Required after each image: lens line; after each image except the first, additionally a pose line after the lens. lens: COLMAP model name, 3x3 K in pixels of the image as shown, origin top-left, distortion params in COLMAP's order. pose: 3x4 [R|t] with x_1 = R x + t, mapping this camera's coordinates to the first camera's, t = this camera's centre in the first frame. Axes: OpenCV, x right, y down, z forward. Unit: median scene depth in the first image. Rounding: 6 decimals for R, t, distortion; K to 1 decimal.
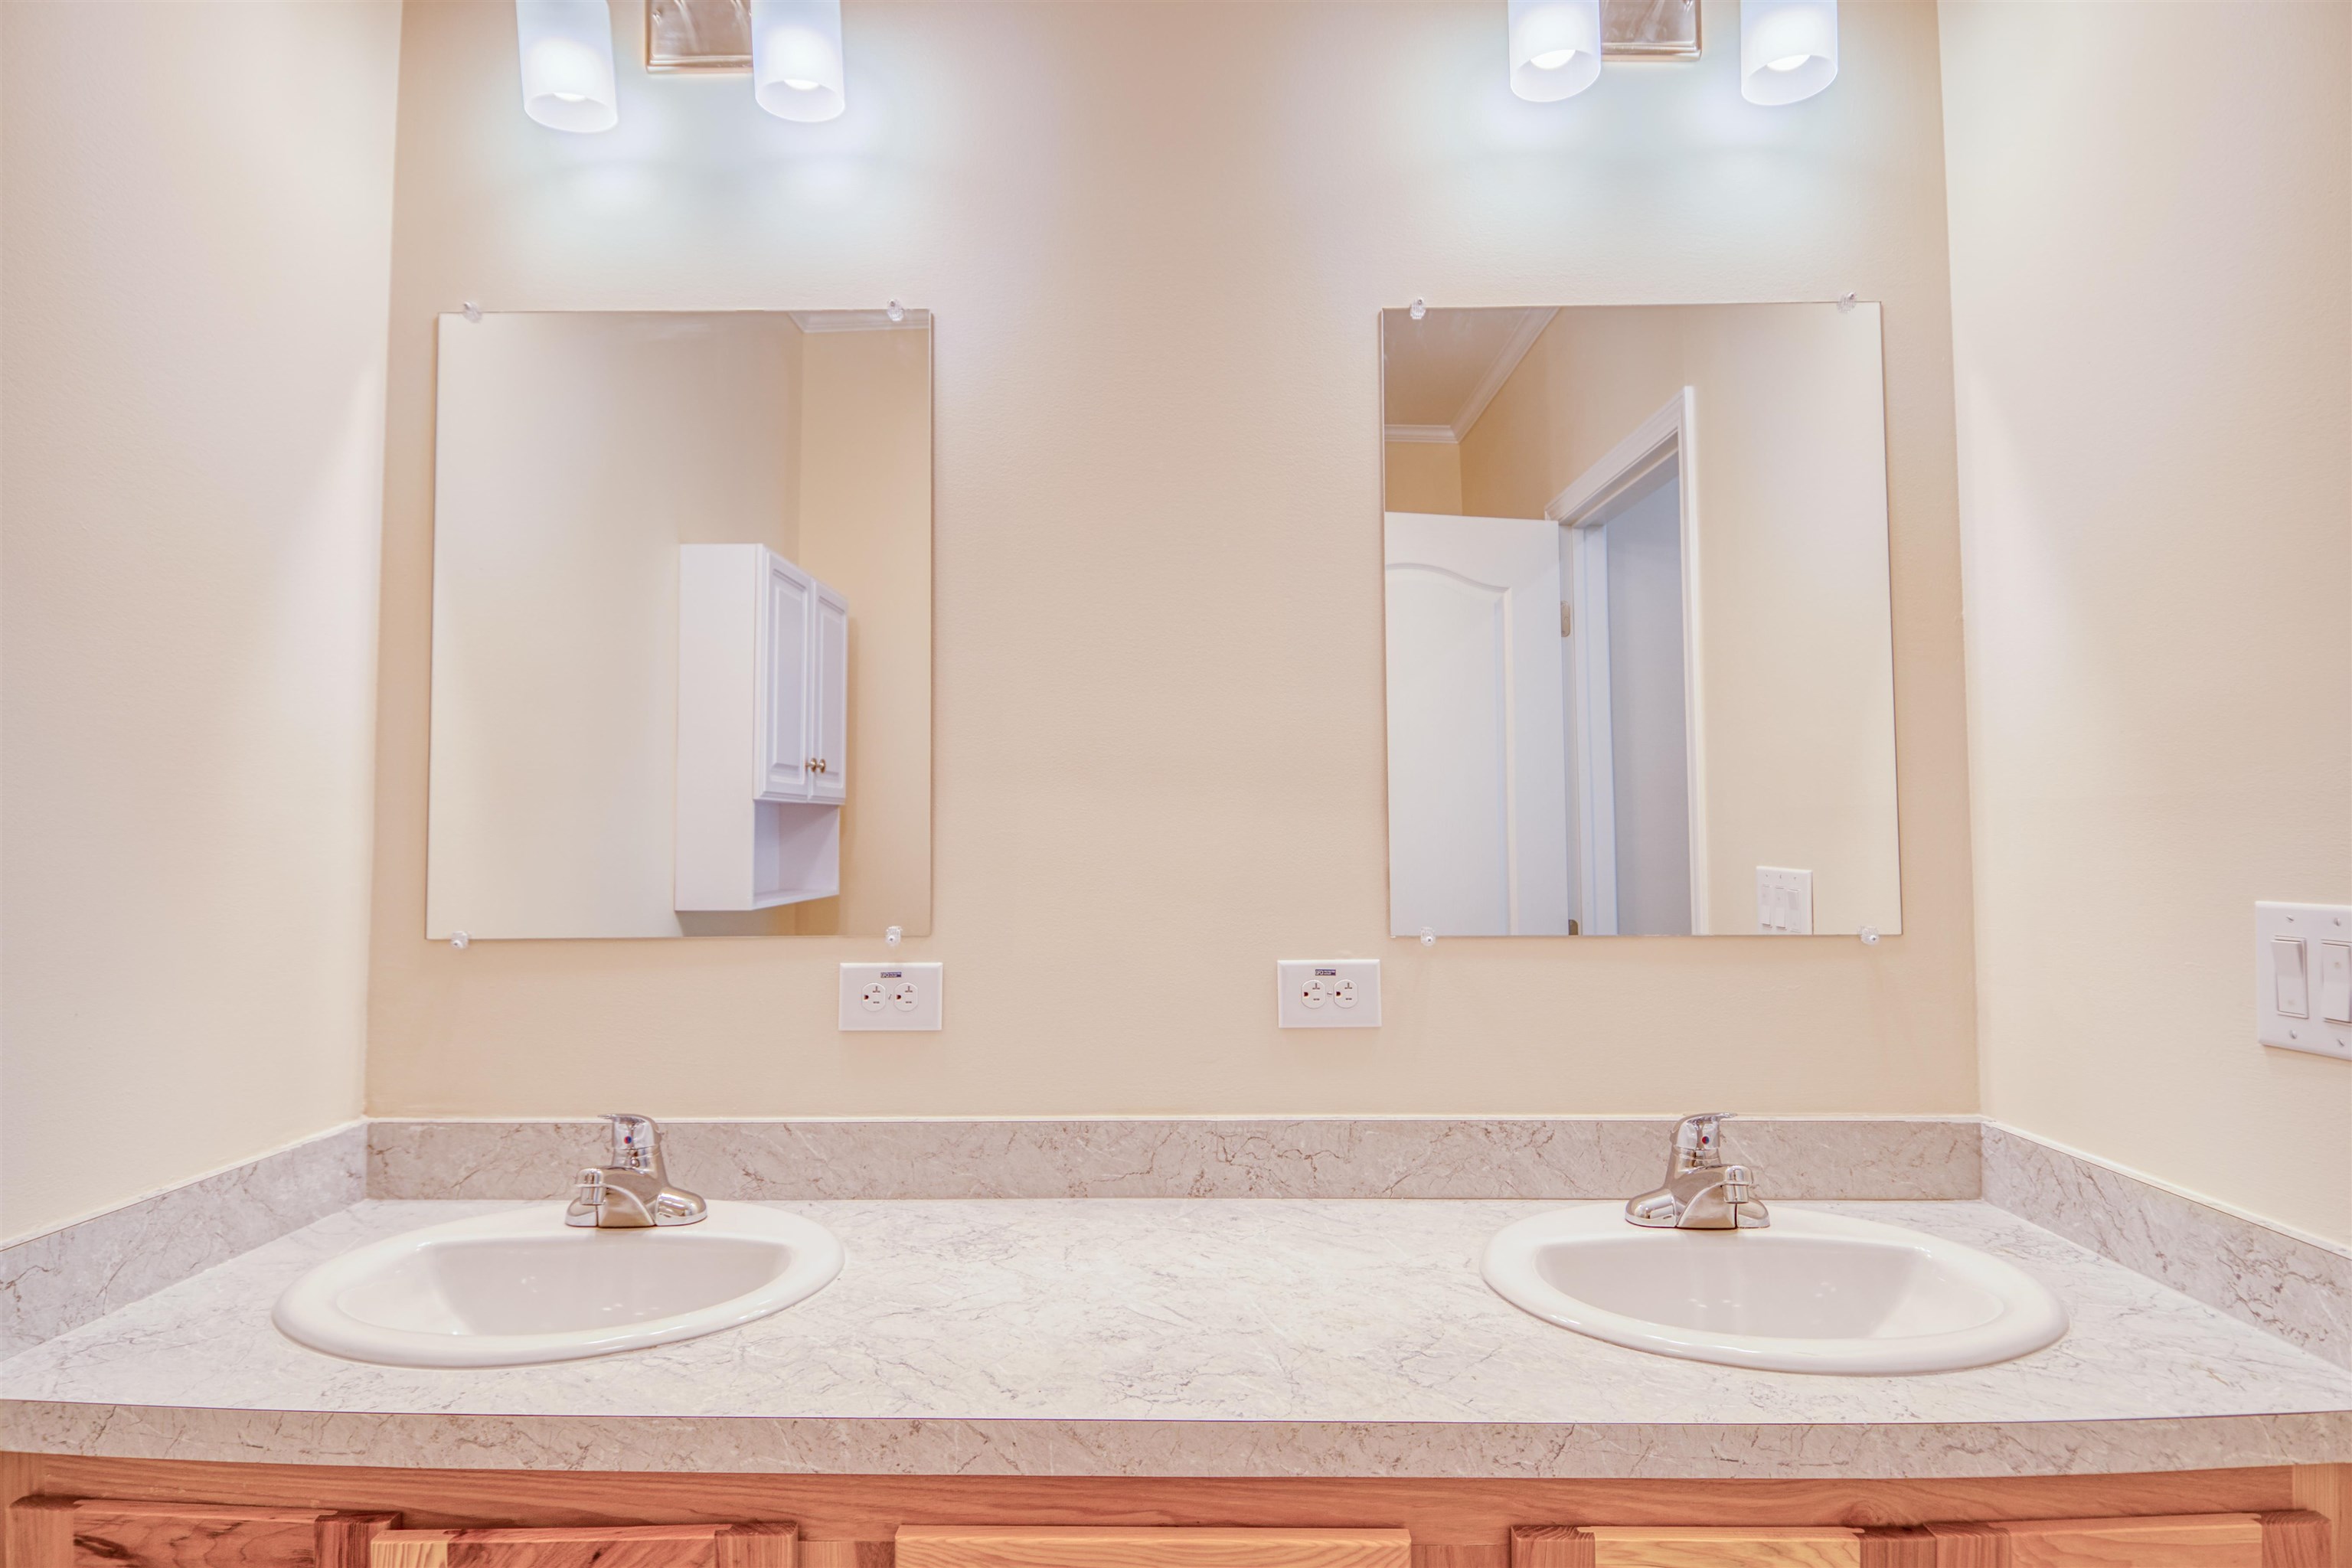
lens RADIAL K [[1250.2, 0, 1172.0], [0, 1250.2, 766.1], [0, 0, 1]] dist [0.048294, -0.055969]
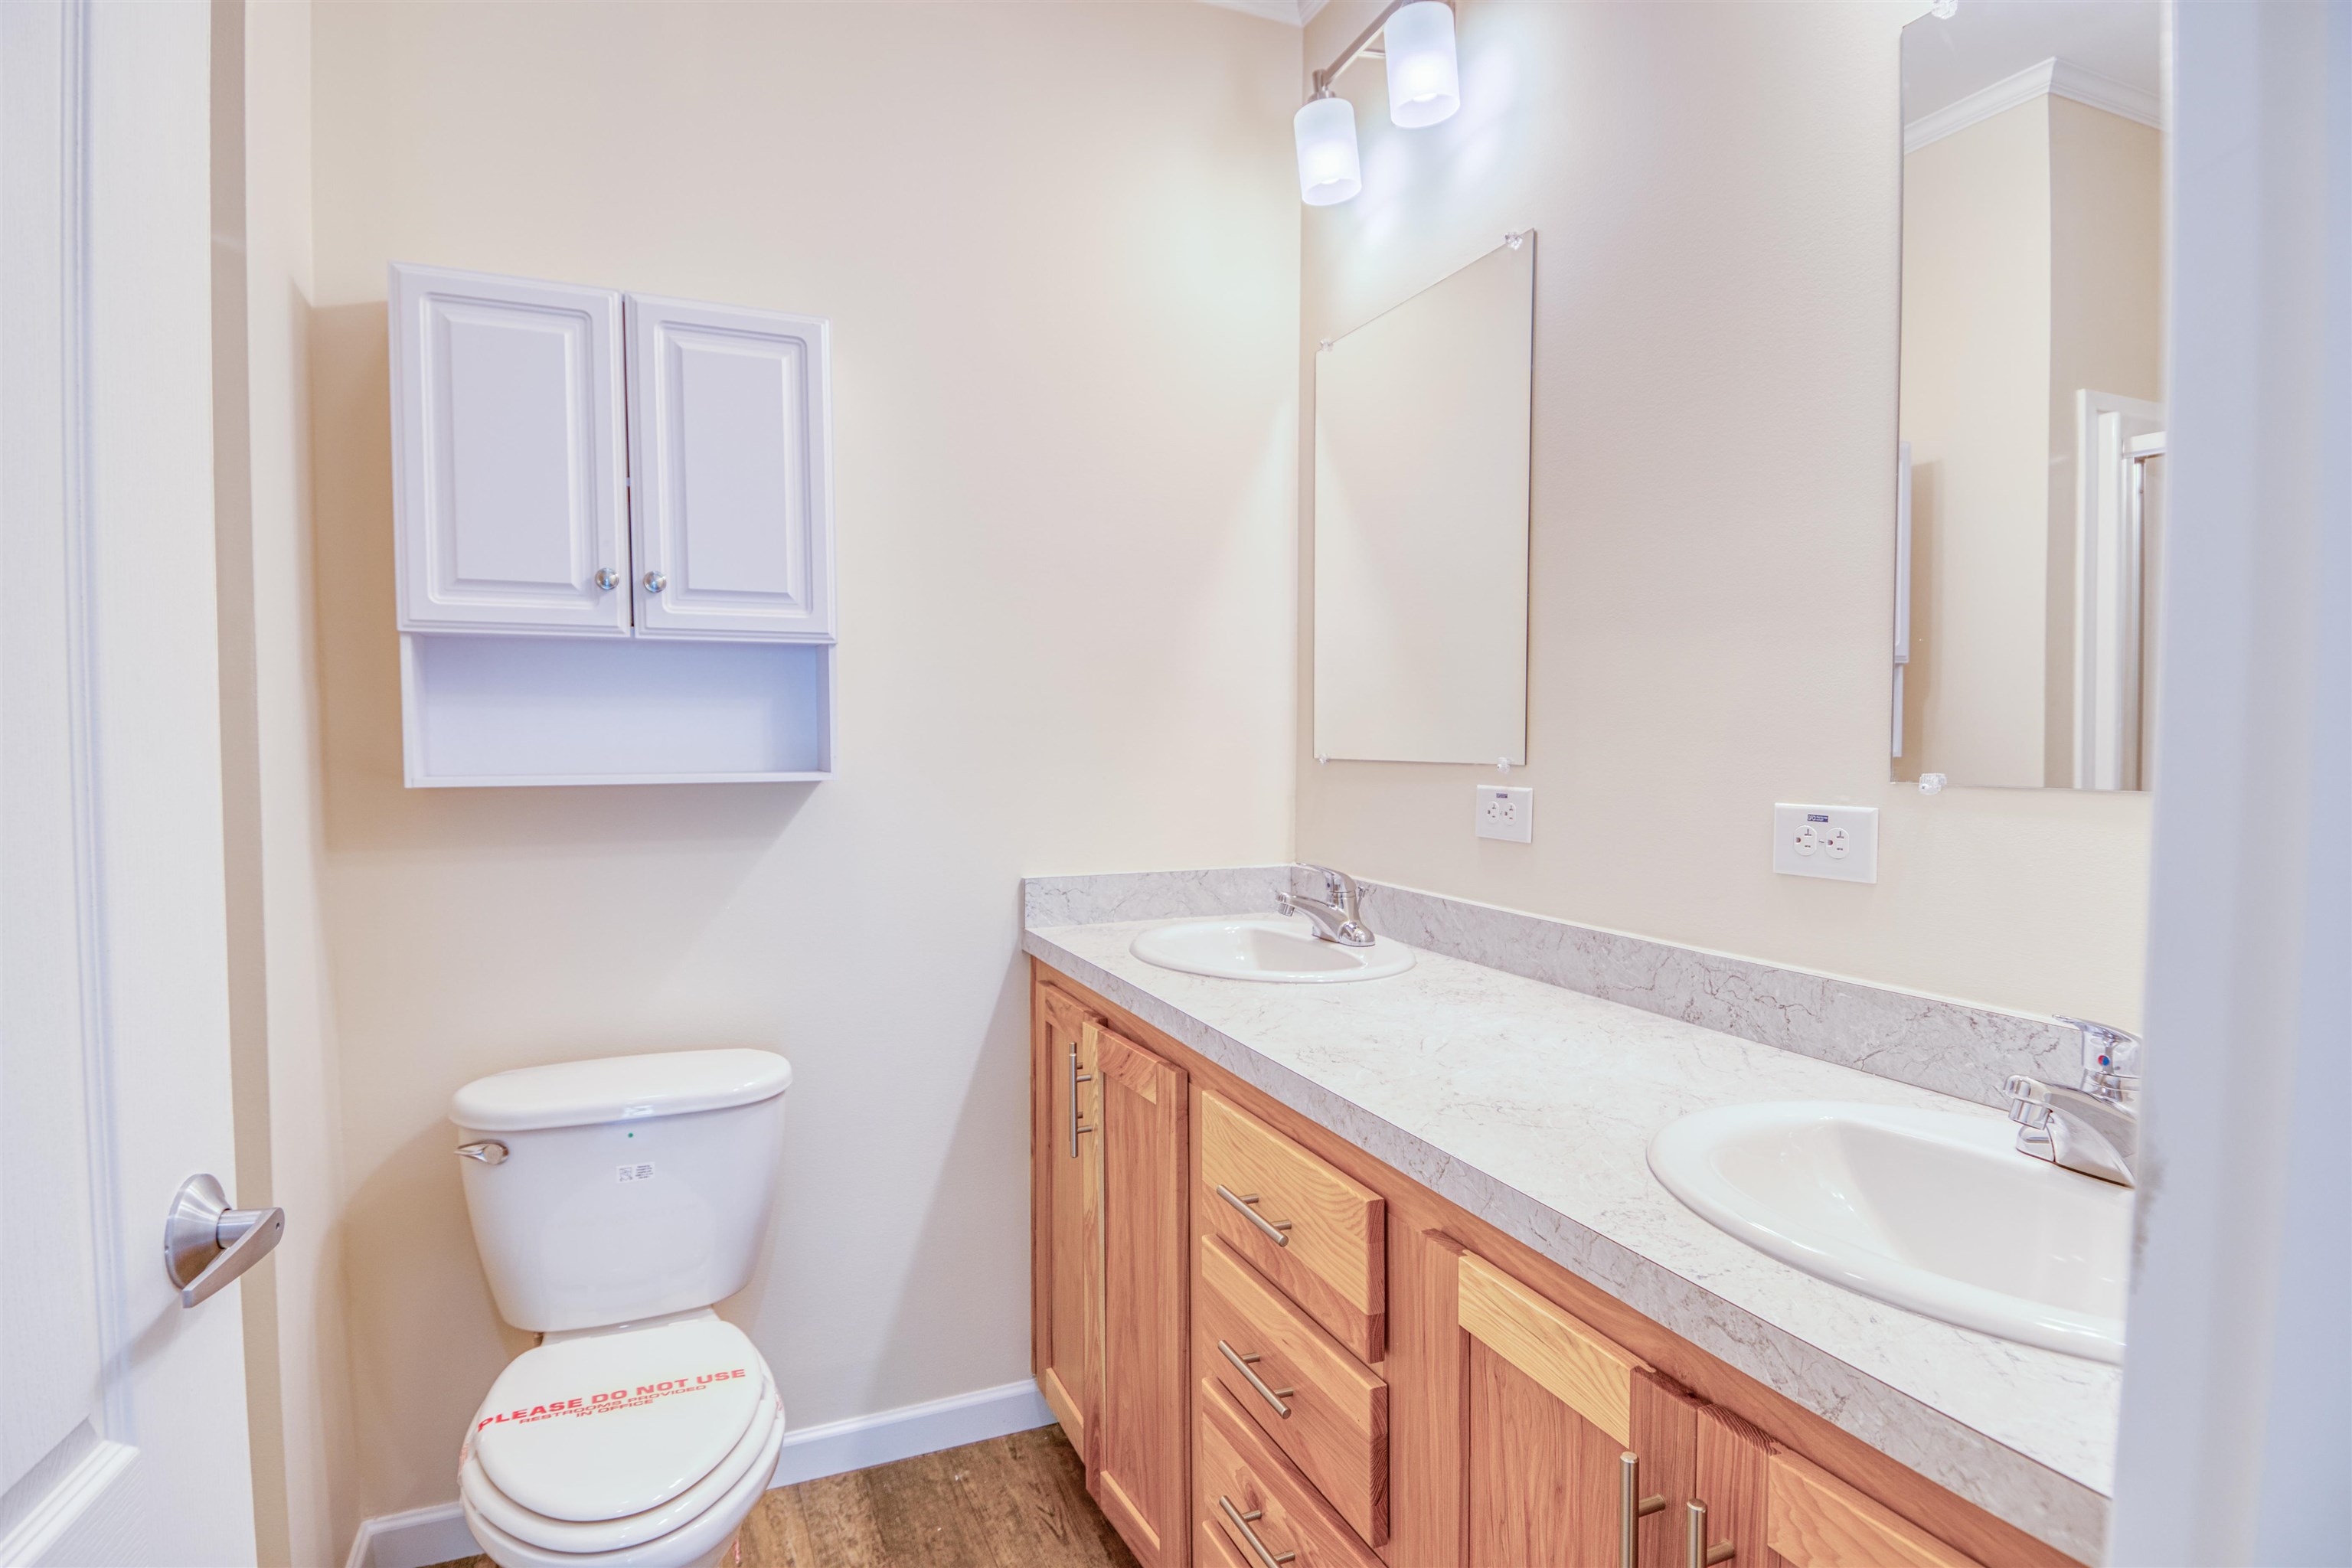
lens RADIAL K [[1243.9, 0, 1169.2], [0, 1243.9, 786.2], [0, 0, 1]] dist [0.060329, -0.083120]
pose [[0.396085, 0.042770, -0.917217, 0.801166], [0.046476, 0.996700, 0.066546, 0.060075], [0.917037, -0.068987, 0.392791, 0.213463]]
